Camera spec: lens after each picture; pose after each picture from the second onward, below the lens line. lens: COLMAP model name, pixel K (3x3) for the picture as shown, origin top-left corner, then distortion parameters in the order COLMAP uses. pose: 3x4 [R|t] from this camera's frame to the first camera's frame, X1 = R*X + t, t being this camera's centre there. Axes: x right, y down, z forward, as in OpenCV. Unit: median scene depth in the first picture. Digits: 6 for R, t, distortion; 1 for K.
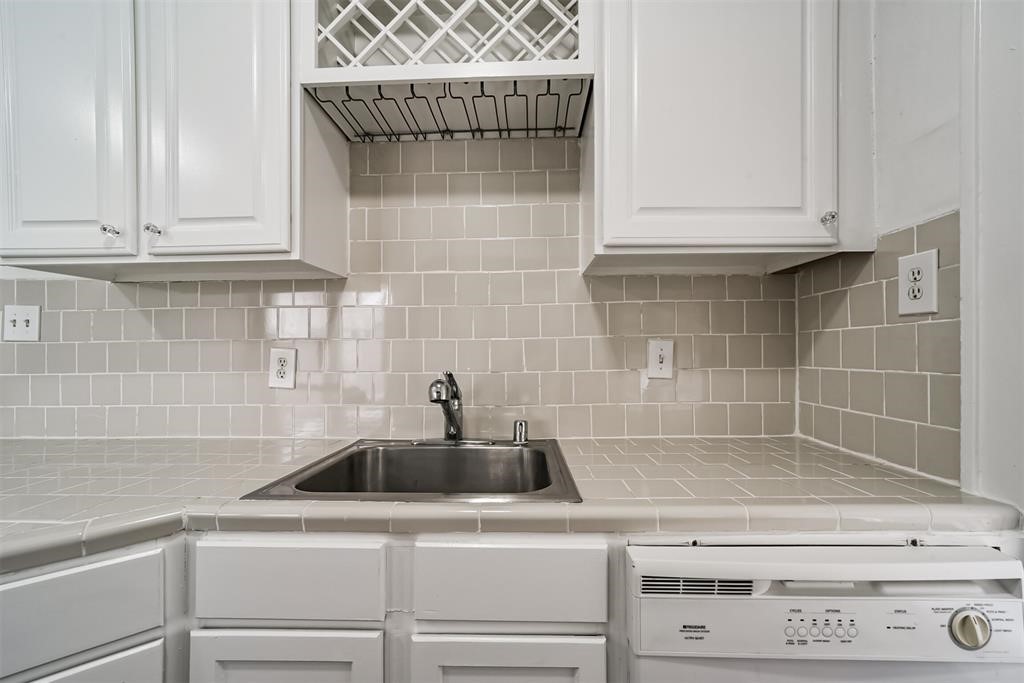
lens RADIAL K [[393.0, 0, 513.9], [0, 393.0, 350.6], [0, 0, 1]] dist [-0.008139, 0.000464]
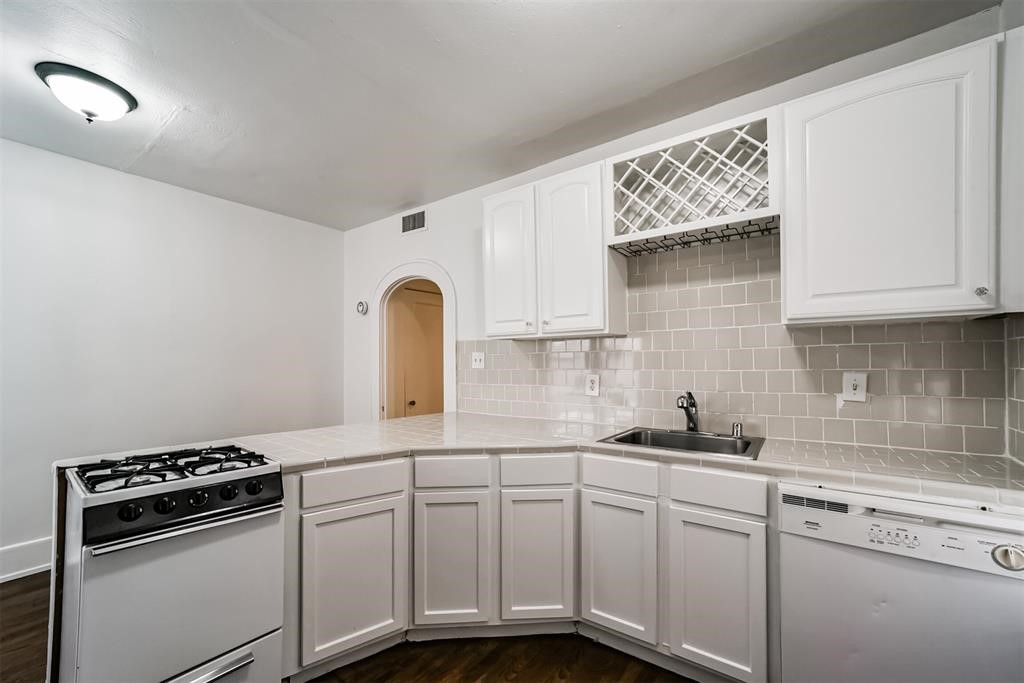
lens RADIAL K [[405.2, 0, 509.6], [0, 405.2, 355.3], [0, 0, 1]] dist [-0.028330, 0.009945]
pose [[0.823681, -0.009780, -0.566969, 0.211290], [0.006778, 0.999950, -0.007402, -0.105290], [0.567013, 0.002254, 0.823706, -0.998816]]
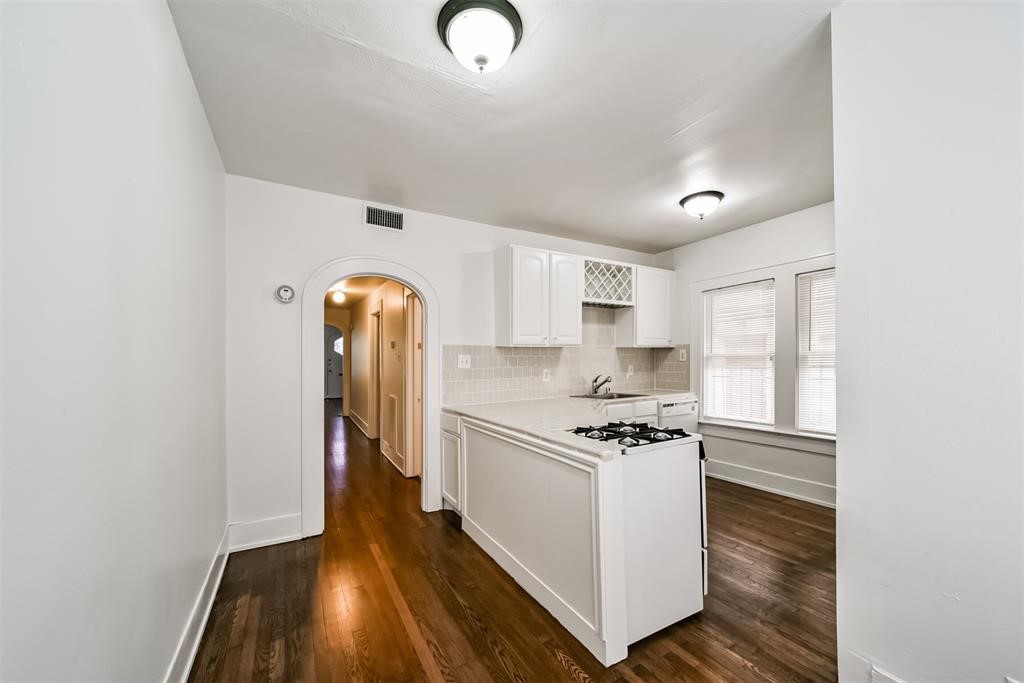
lens RADIAL K [[391.7, 0, 511.0], [0, 391.7, 360.9], [0, 0, 1]] dist [-0.001571, 0.000116]
pose [[0.842308, -0.007945, 0.538938, -3.189208], [0.006291, 0.999968, 0.004909, -0.112856], [-0.538960, -0.000744, 0.842331, -1.873517]]
